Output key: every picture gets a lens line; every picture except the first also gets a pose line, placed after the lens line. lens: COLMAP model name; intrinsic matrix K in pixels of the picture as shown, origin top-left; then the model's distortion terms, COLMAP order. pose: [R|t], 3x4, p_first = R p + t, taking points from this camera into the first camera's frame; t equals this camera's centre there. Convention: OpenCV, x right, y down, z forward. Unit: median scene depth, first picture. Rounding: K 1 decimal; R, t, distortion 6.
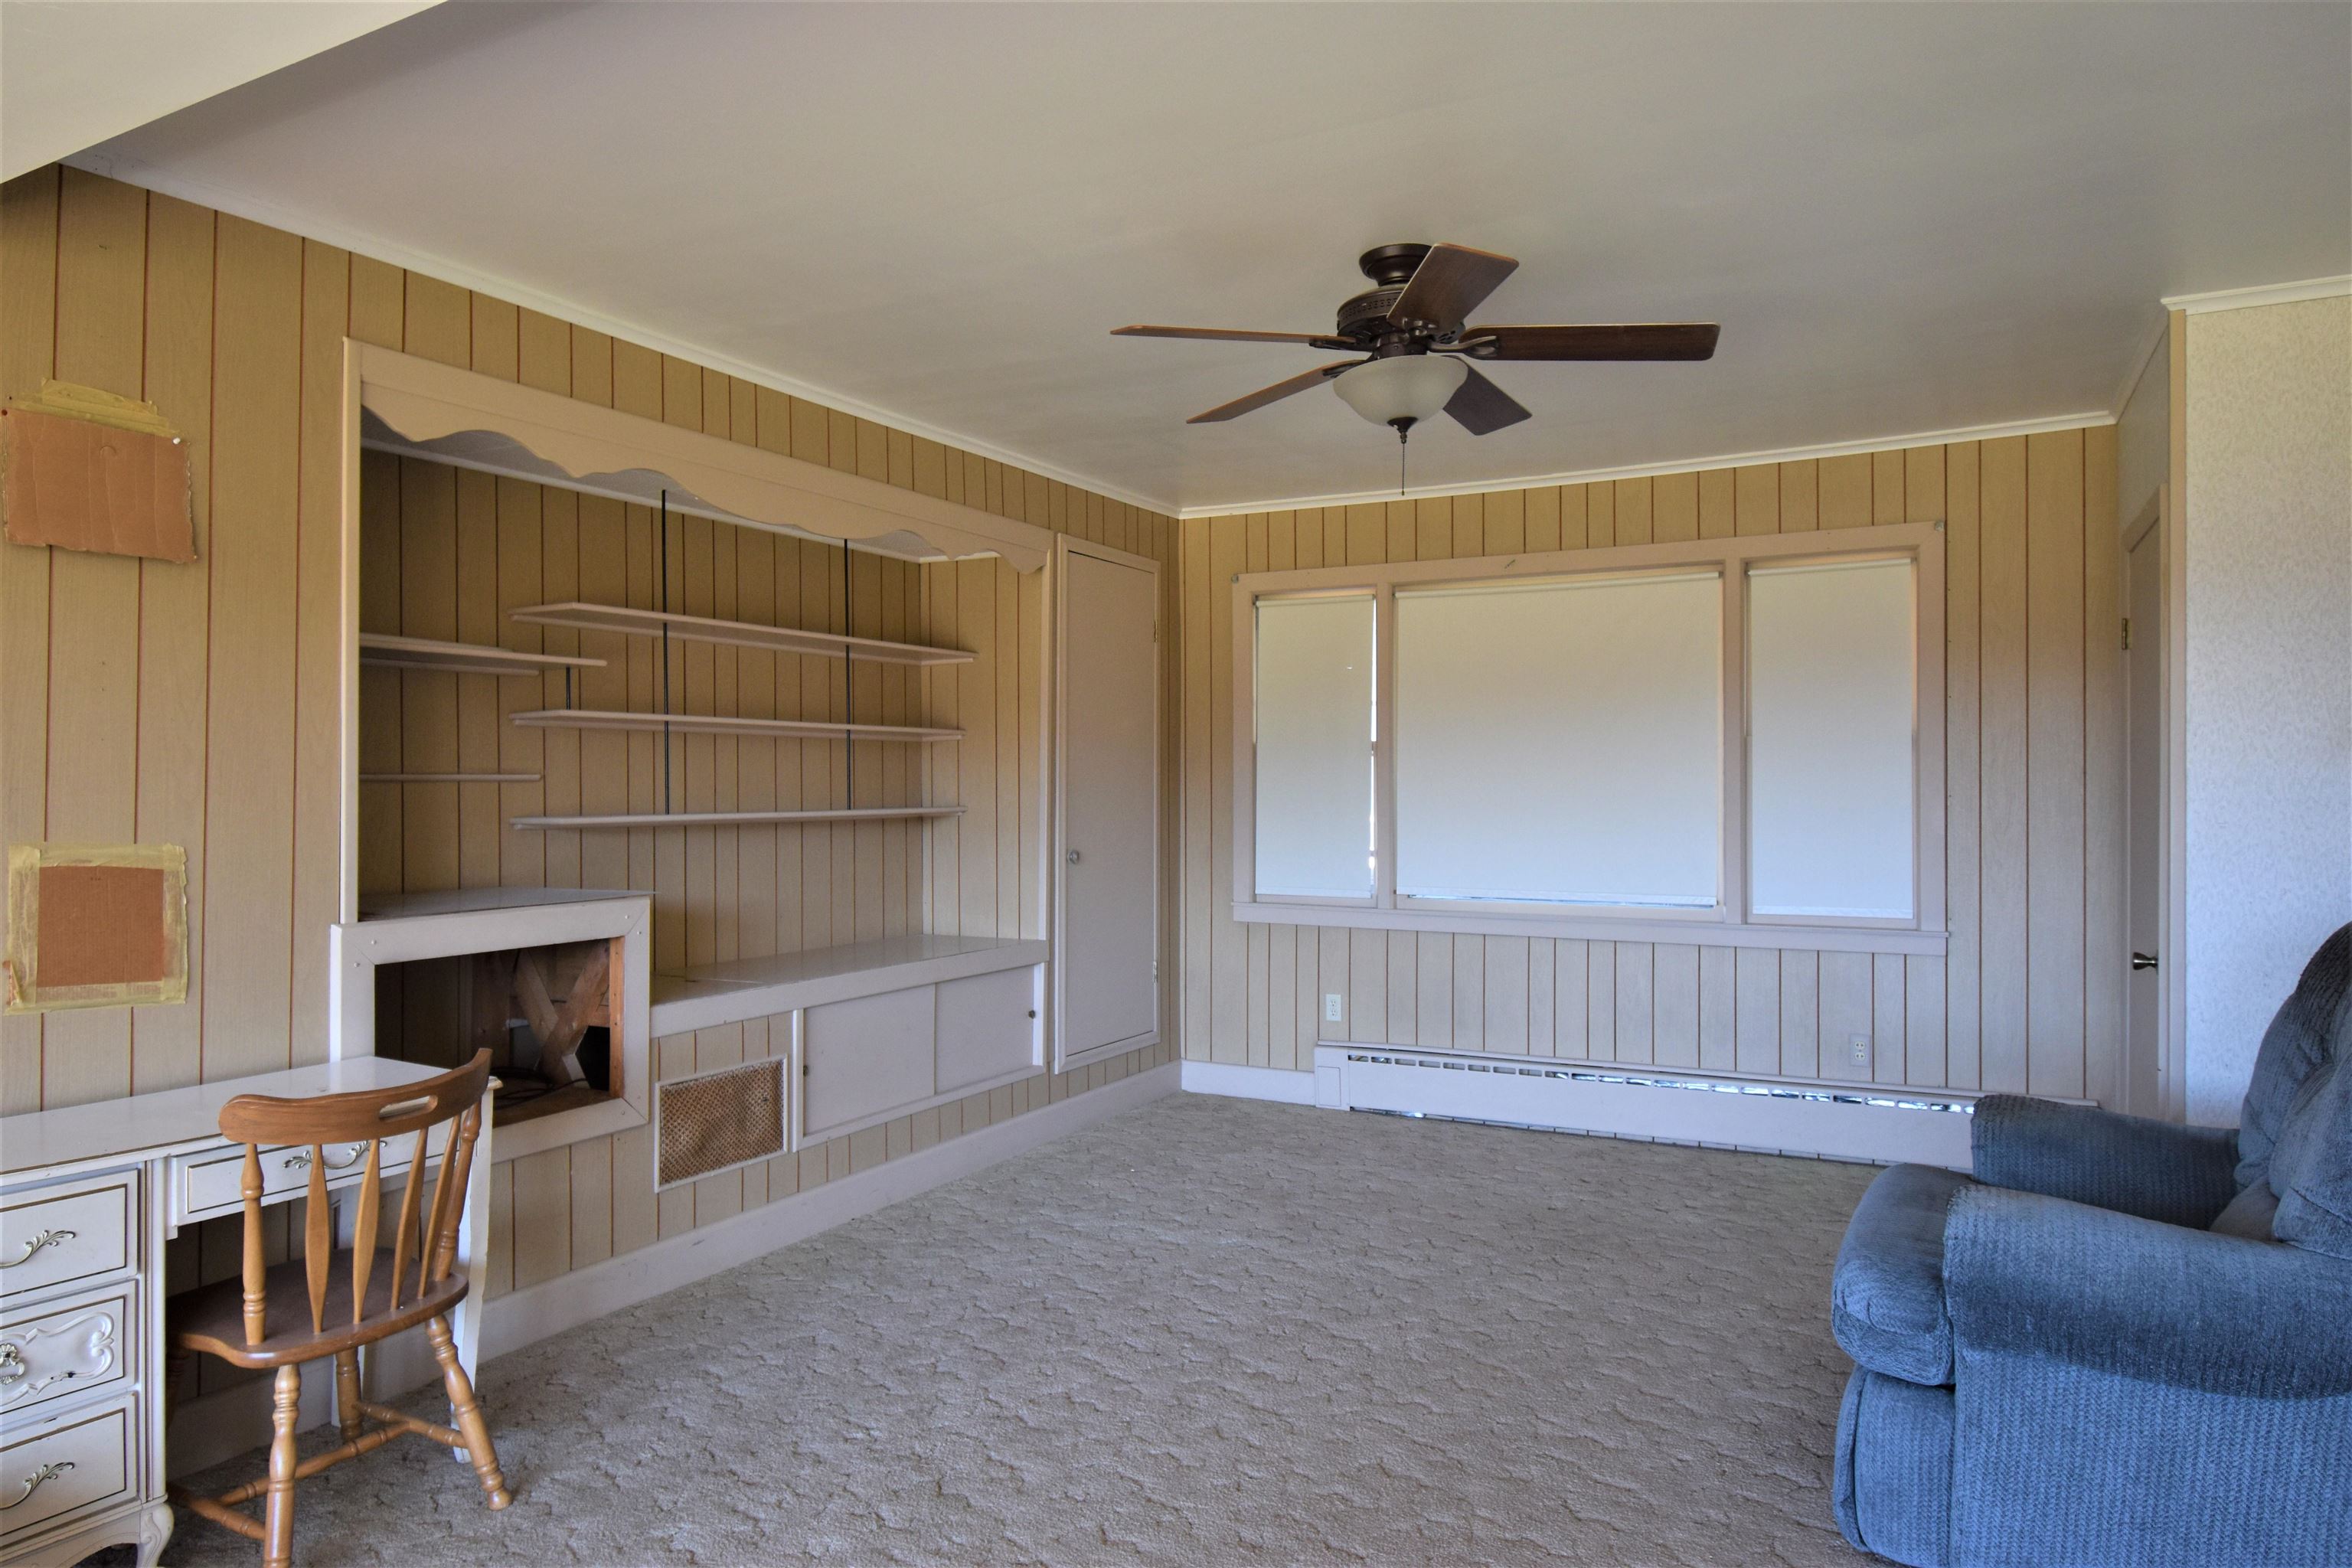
lens RADIAL K [[1457.7, 0, 1179.9], [0, 1457.7, 781.5], [0, 0, 1]] dist [0.038872, -0.007785]
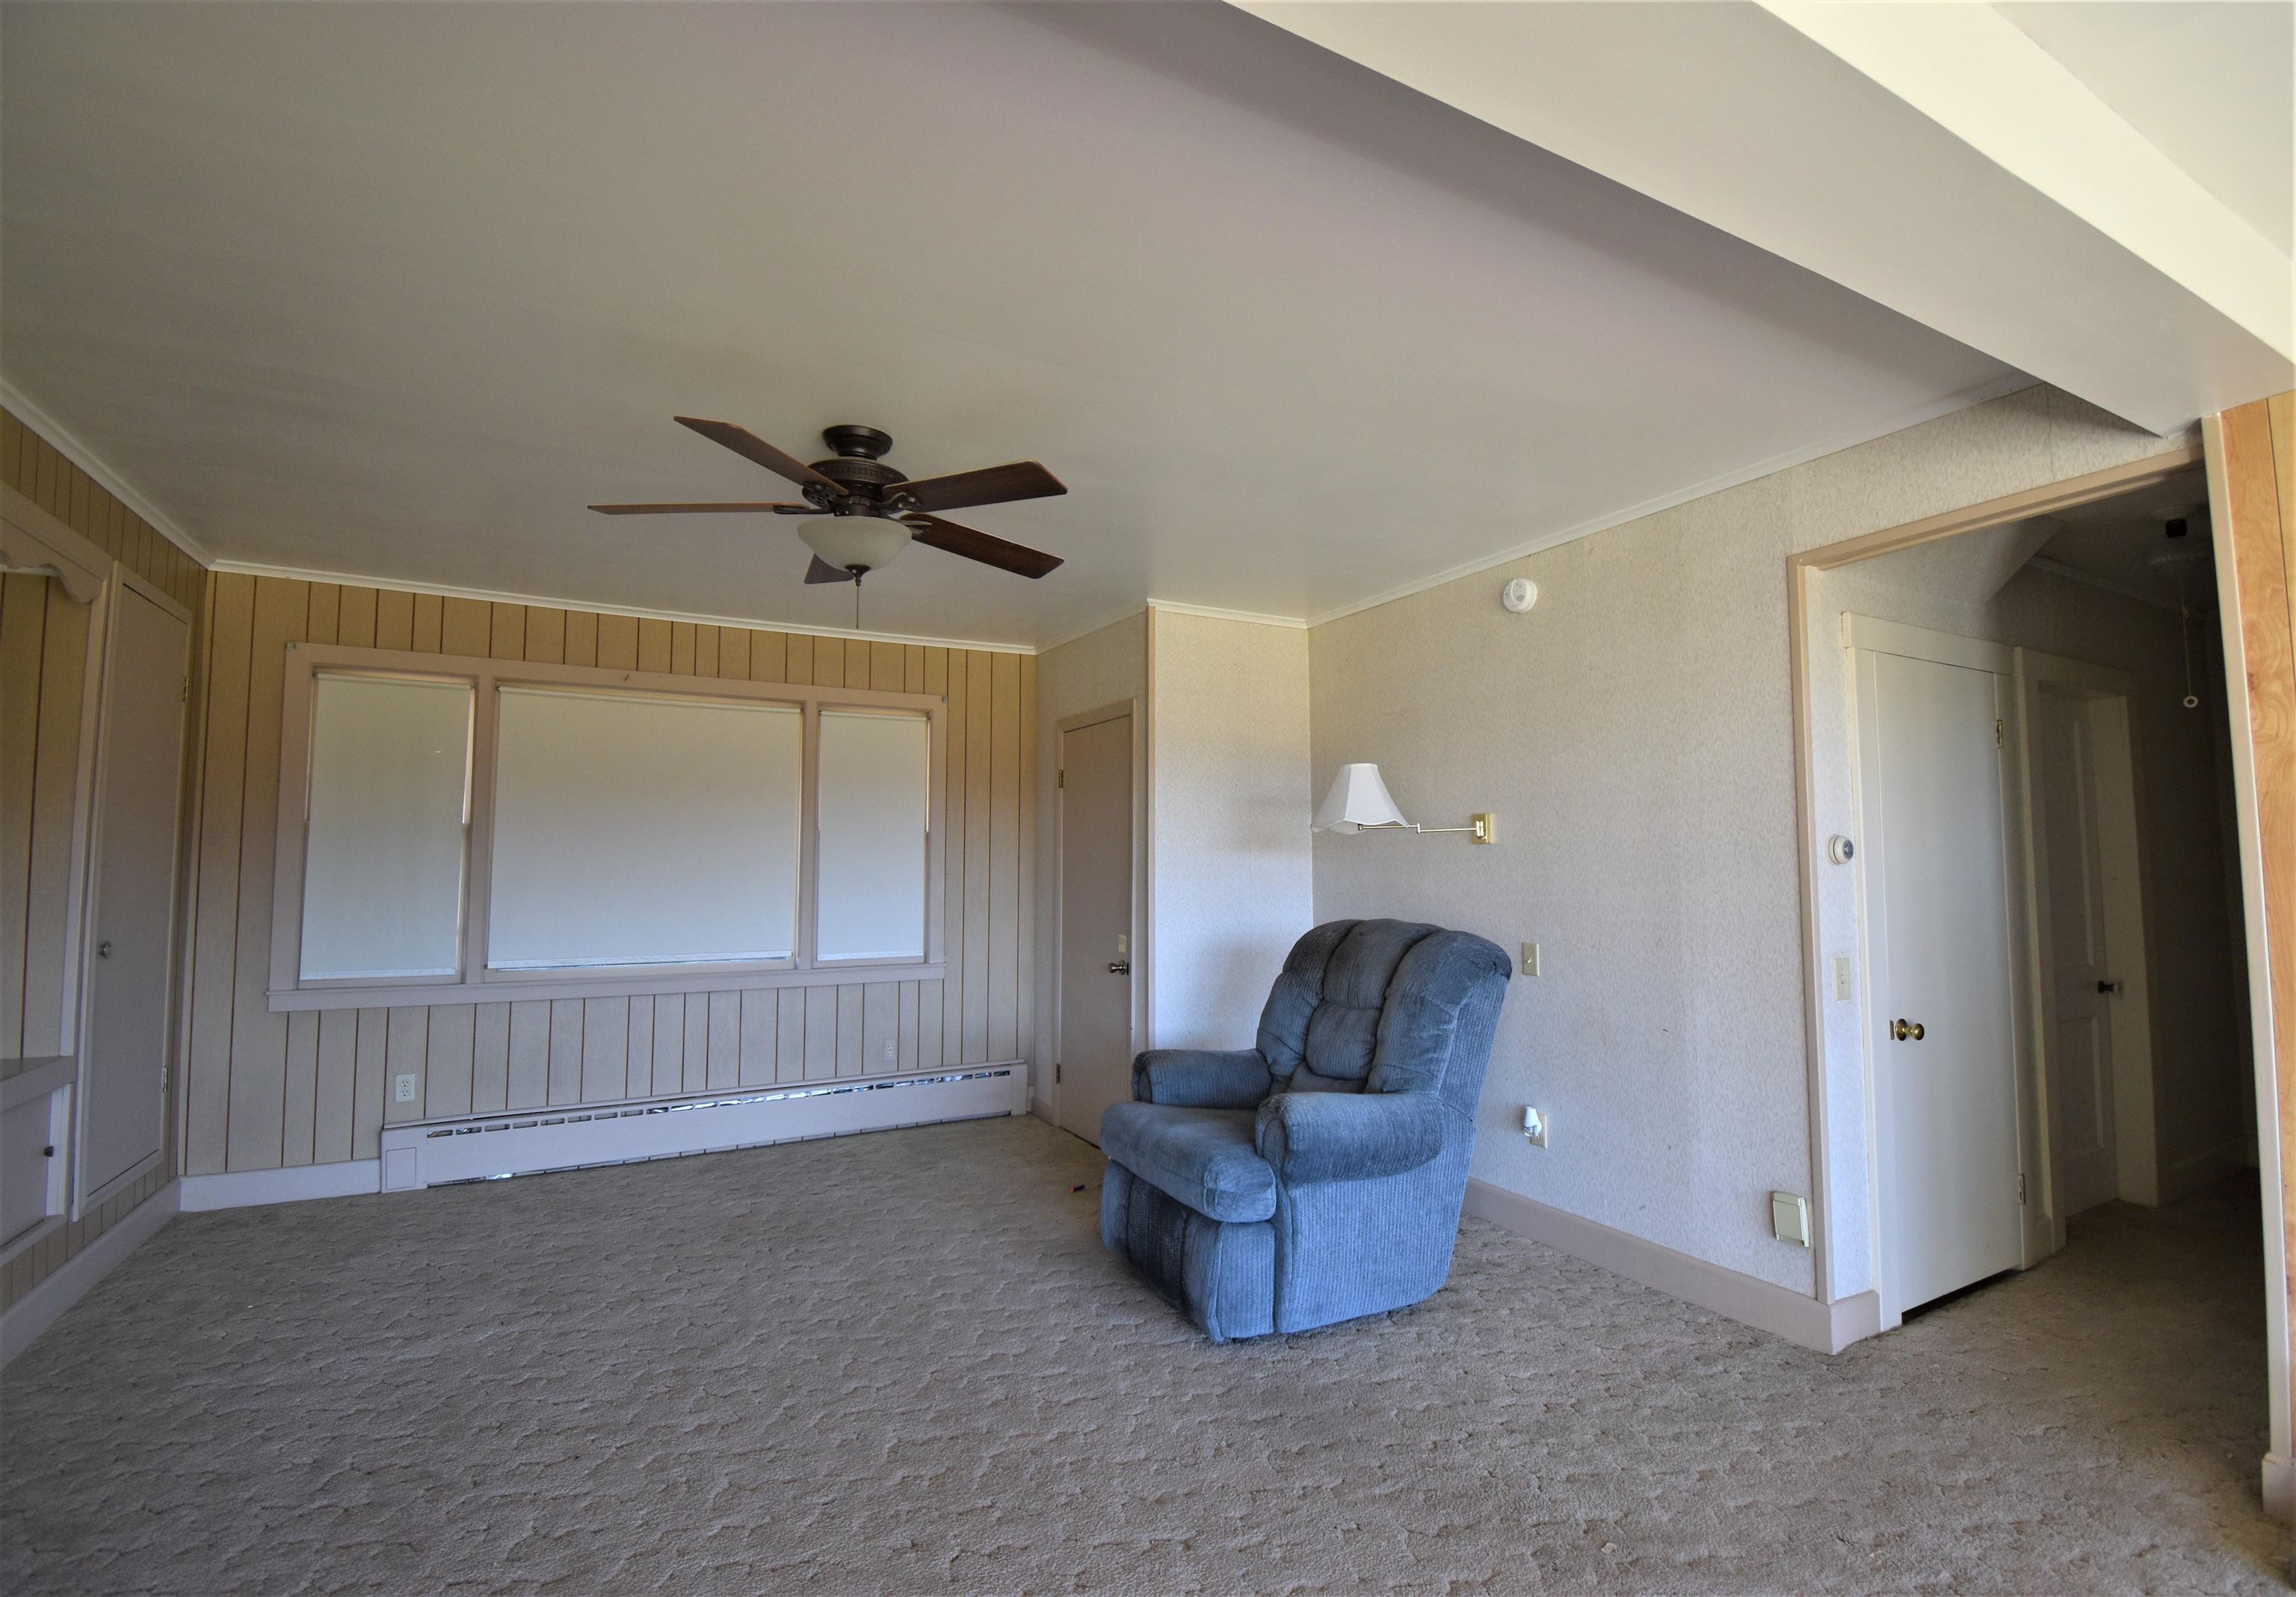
lens RADIAL K [[1071.6, 0, 1153.0], [0, 1071.6, 794.0], [0, 0, 1]] dist [-0.001261, -0.004470]
pose [[0.547024, 0.060460, 0.834931, -0.276712], [-0.004206, 0.997574, -0.069482, 0.003003], [-0.837106, 0.034497, 0.545952, 0.189223]]
